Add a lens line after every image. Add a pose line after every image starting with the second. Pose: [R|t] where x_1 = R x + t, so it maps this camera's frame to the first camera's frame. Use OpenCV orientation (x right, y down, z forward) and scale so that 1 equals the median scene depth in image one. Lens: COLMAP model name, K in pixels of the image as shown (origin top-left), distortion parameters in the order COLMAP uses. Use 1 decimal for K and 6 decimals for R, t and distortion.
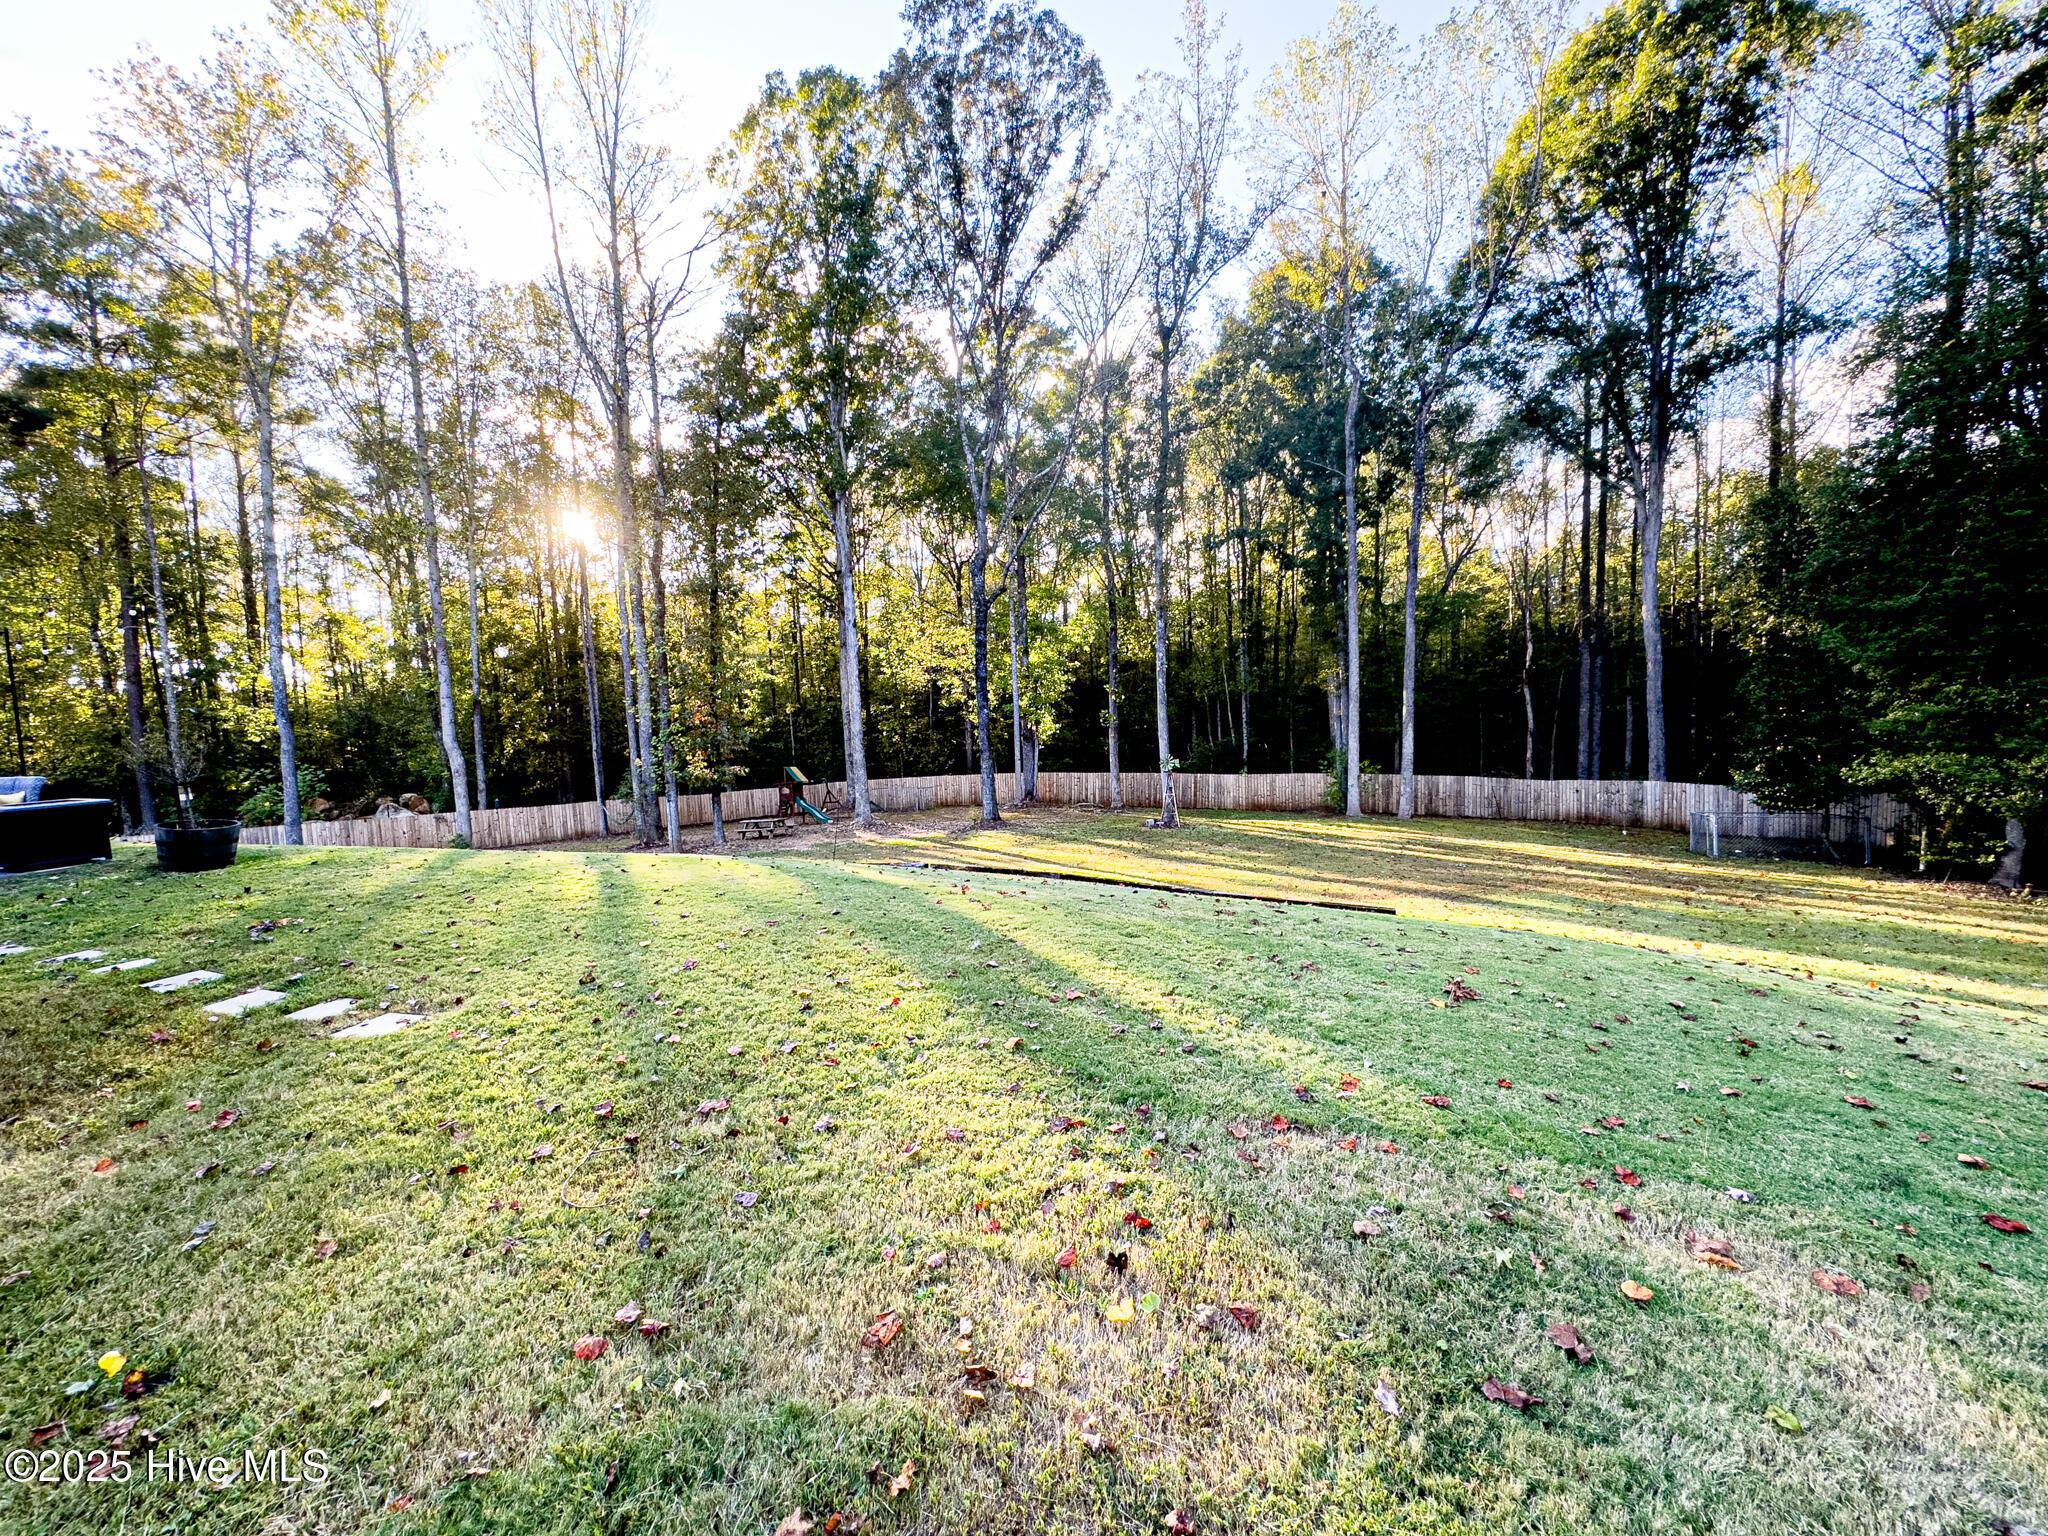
lens RADIAL K [[813.6, 0, 1024.0], [0, 813.6, 768.0], [0, 0, 1]] dist [-0.001493, -0.000203]
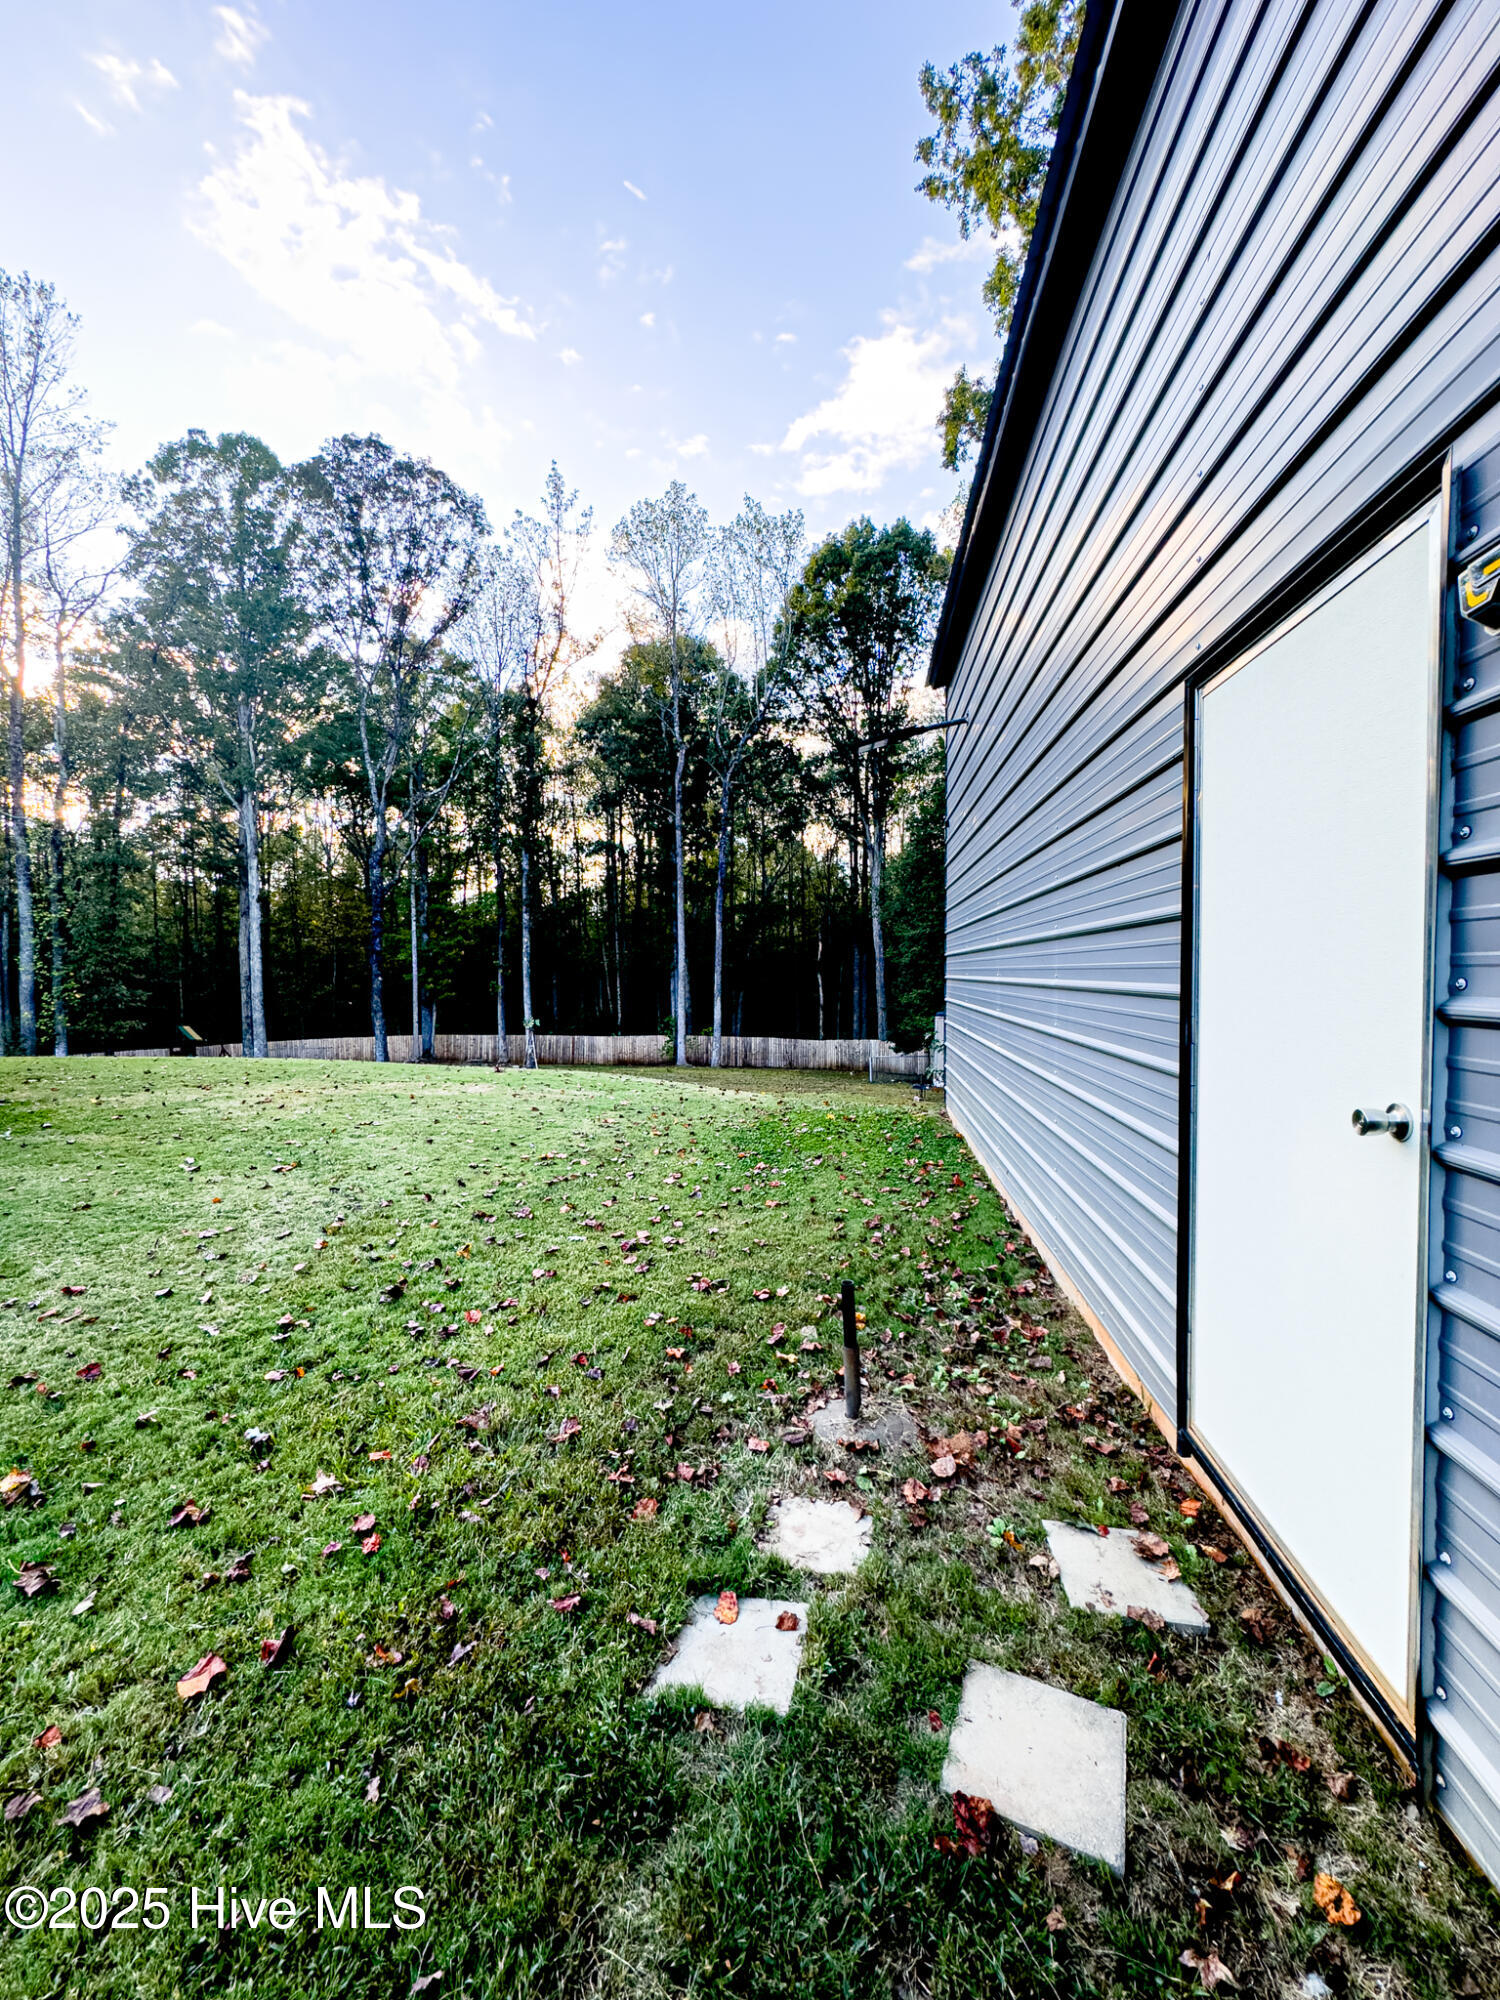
lens RADIAL K [[794.6, 0, 750.0], [0, 794.6, 1000.0], [0, 0, 1]] dist [-0.001493, -0.000203]
pose [[0.935317, 0.021039, 0.353186, 0.040094], [-0.002333, 0.998575, -0.053307, 0.018566], [-0.353804, 0.049035, 0.934033, -0.238270]]
